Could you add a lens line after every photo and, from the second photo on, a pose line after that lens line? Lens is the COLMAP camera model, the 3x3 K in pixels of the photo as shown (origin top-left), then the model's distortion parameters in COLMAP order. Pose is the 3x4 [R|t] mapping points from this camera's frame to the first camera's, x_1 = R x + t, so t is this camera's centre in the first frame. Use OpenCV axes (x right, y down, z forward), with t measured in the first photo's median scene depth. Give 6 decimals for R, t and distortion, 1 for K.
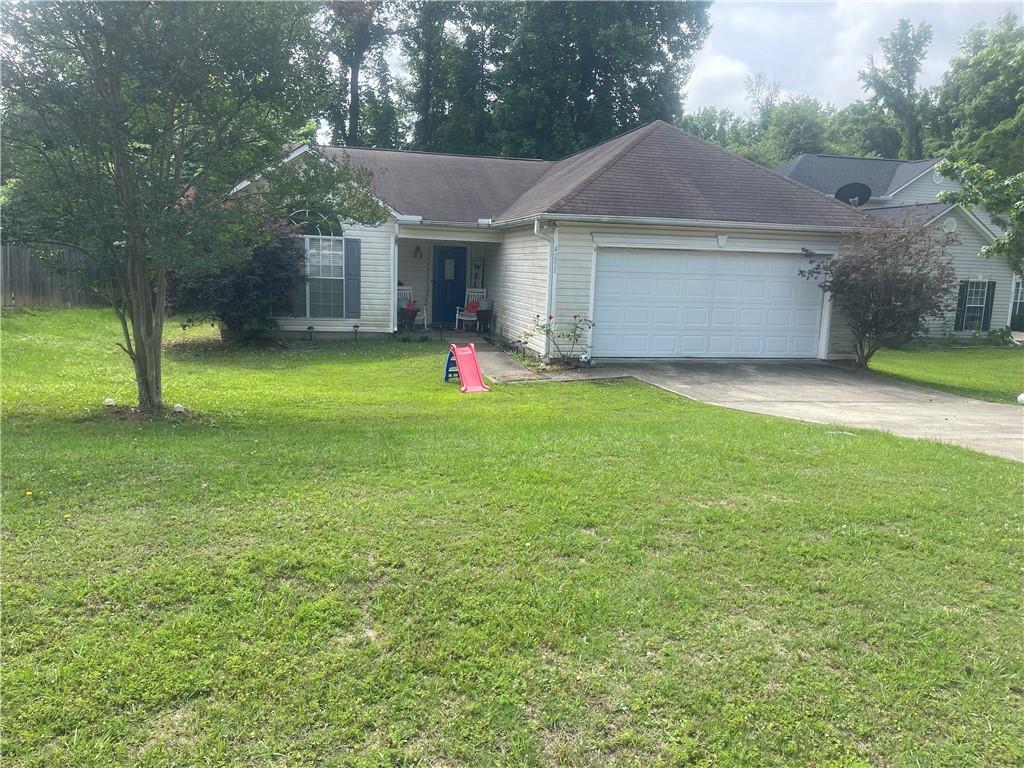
lens RADIAL K [[768.7, 0, 507.9], [0, 768.7, 383.3], [0, 0, 1]] dist [0.079972, -0.107656]
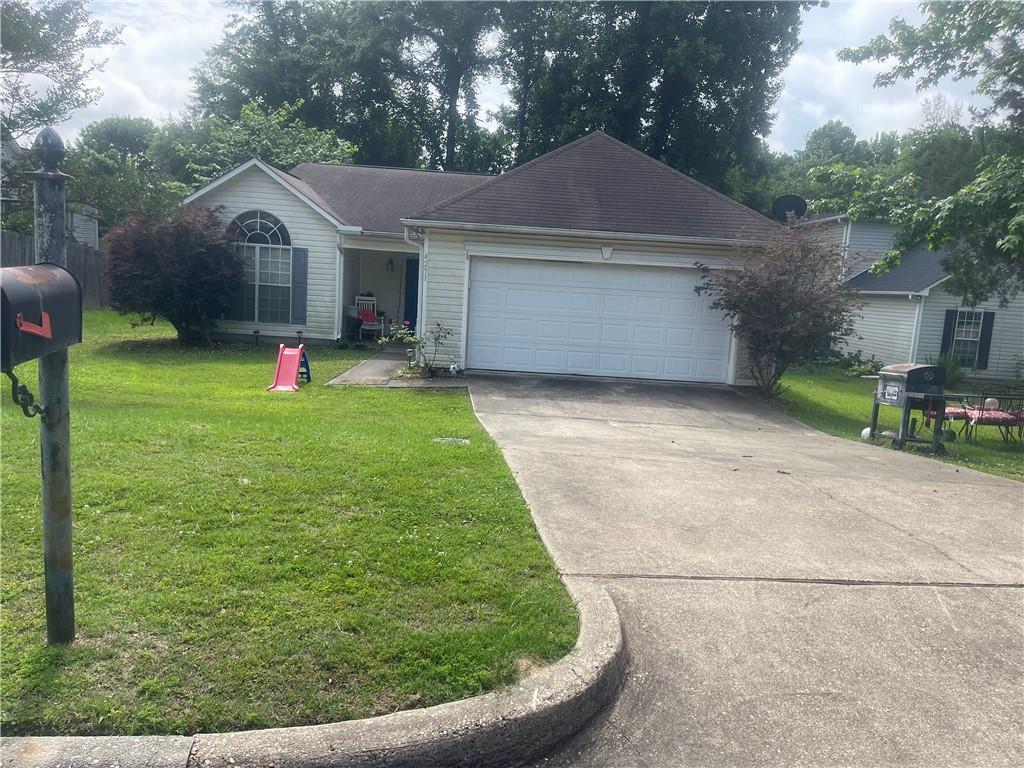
lens RADIAL K [[768.7, 0, 519.4], [0, 768.7, 382.7], [0, 0, 1]] dist [0.079972, -0.107656]
pose [[0.976177, 0.051517, -0.210770, 0.378139], [-0.059633, 0.997697, -0.032325, 0.011711], [0.208619, 0.044123, 0.977001, 0.062219]]
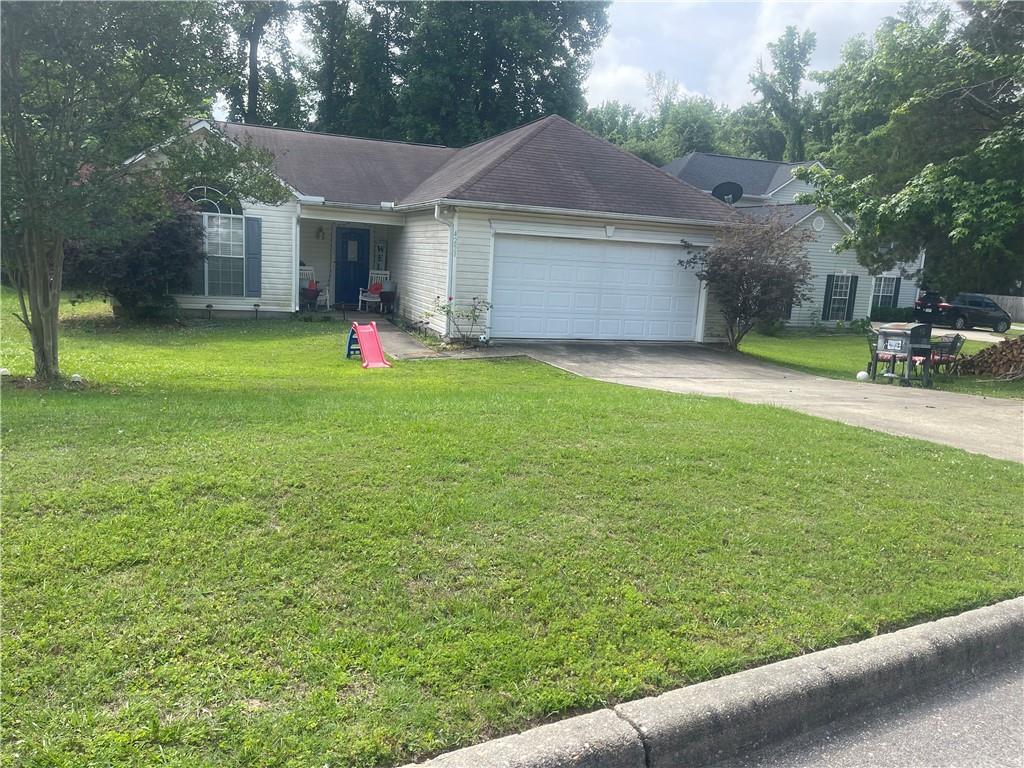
lens RADIAL K [[768.7, 0, 518.8], [0, 768.7, 381.3], [0, 0, 1]] dist [0.079972, -0.107656]
pose [[0.991070, 0.003056, 0.133306, 0.007717], [-0.004910, 0.999896, 0.013584, 0.011553], [-0.133251, -0.014118, 0.990982, -0.052039]]
